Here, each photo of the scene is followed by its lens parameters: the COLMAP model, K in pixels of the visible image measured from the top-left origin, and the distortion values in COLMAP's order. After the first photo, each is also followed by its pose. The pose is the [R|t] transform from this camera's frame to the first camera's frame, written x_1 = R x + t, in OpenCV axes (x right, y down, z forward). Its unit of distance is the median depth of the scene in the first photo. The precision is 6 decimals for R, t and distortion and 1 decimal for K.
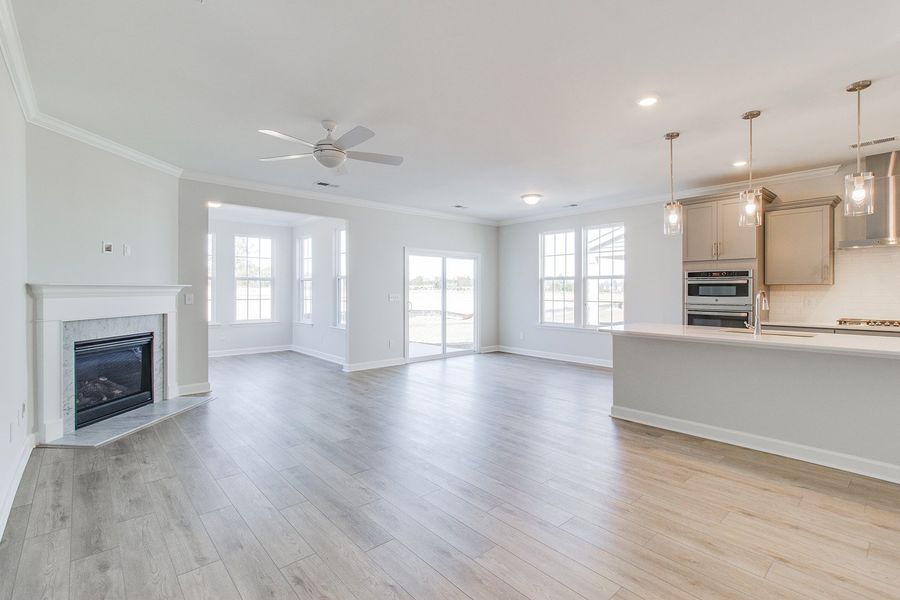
lens RADIAL K [[416.5, 0, 458.4], [0, 416.5, 286.6], [0, 0, 1]] dist [-0.002829, 0.002484]
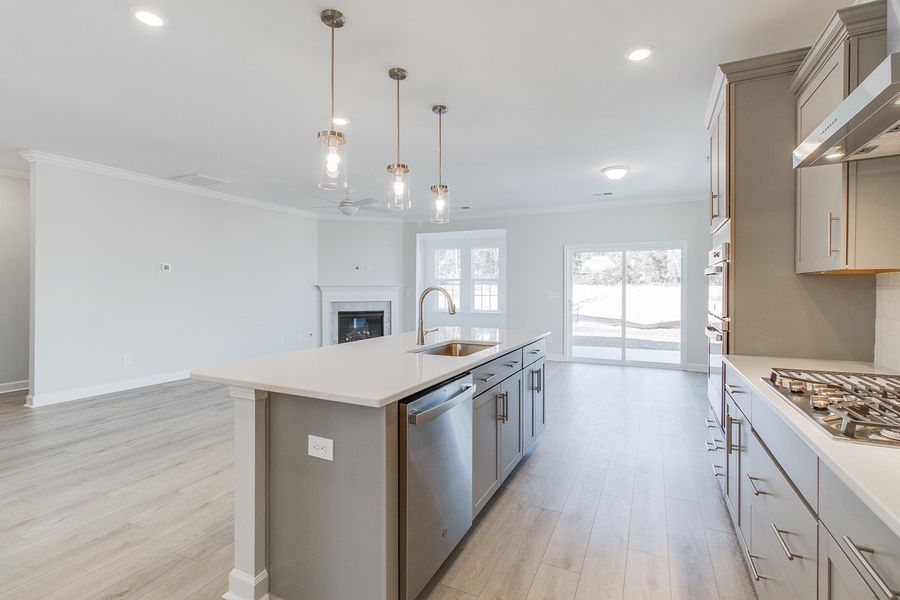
lens RADIAL K [[416.5, 0, 453.3], [0, 416.5, 289.2], [0, 0, 1]] dist [-0.002829, 0.002484]
pose [[0.382072, -0.000190, -0.924133, 1.142566], [0.008014, 0.999963, 0.003107, 0.010228], [0.924098, -0.008593, 0.382059, 0.601555]]
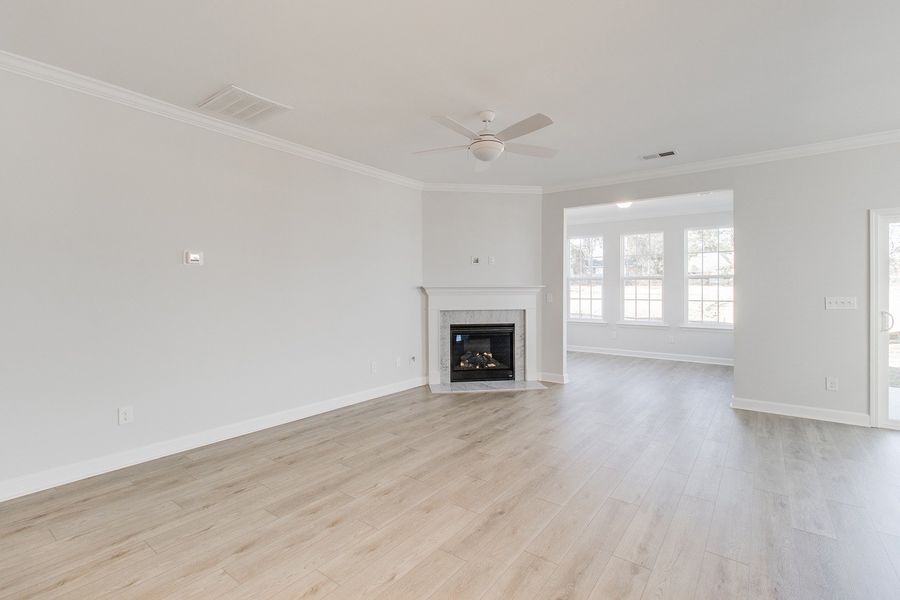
lens RADIAL K [[416.5, 0, 452.3], [0, 416.5, 289.8], [0, 0, 1]] dist [-0.002829, 0.002484]
pose [[0.192307, -0.002713, -0.981331, 0.483865], [0.010133, 0.999948, -0.000779, 0.005991], [0.981283, -0.009794, 0.192324, 0.597071]]
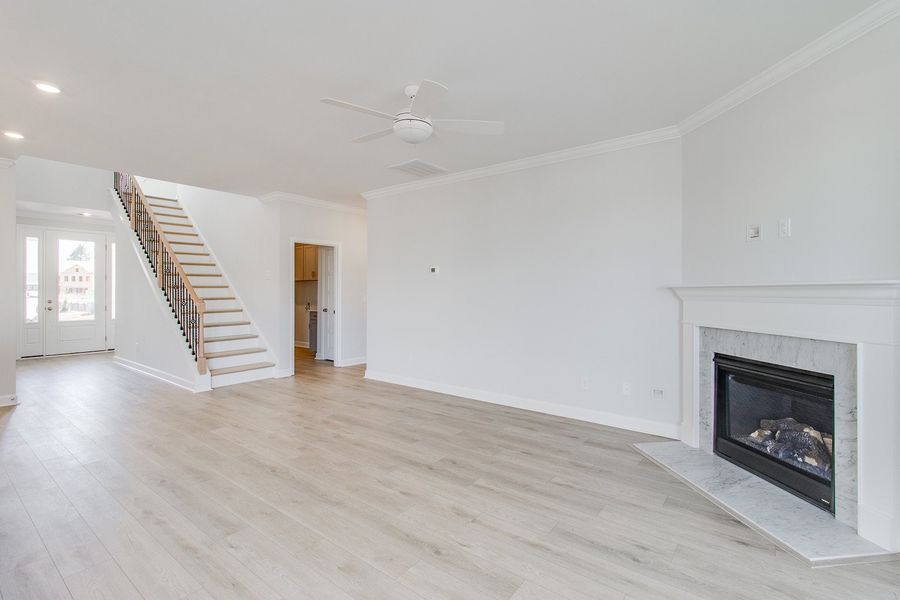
lens RADIAL K [[416.5, 0, 457.0], [0, 416.5, 291.6], [0, 0, 1]] dist [-0.002829, 0.002484]
pose [[-0.982955, -0.003813, -0.183804, -0.195076], [-0.002559, 0.999972, -0.007061, 0.011463], [0.183826, -0.006471, -0.982937, 1.466719]]
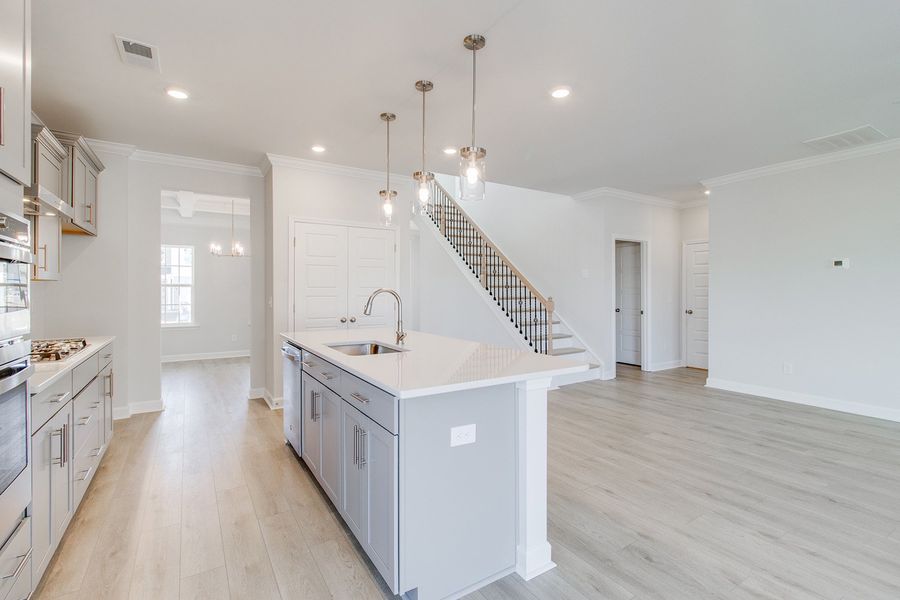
lens RADIAL K [[416.5, 0, 454.7], [0, 416.5, 296.2], [0, 0, 1]] dist [-0.002829, 0.002484]
pose [[-0.985868, 0.000022, 0.167523, 0.377790], [0.000657, 0.999993, 0.003735, 0.014746], [-0.167522, 0.003793, -0.985861, 1.398264]]
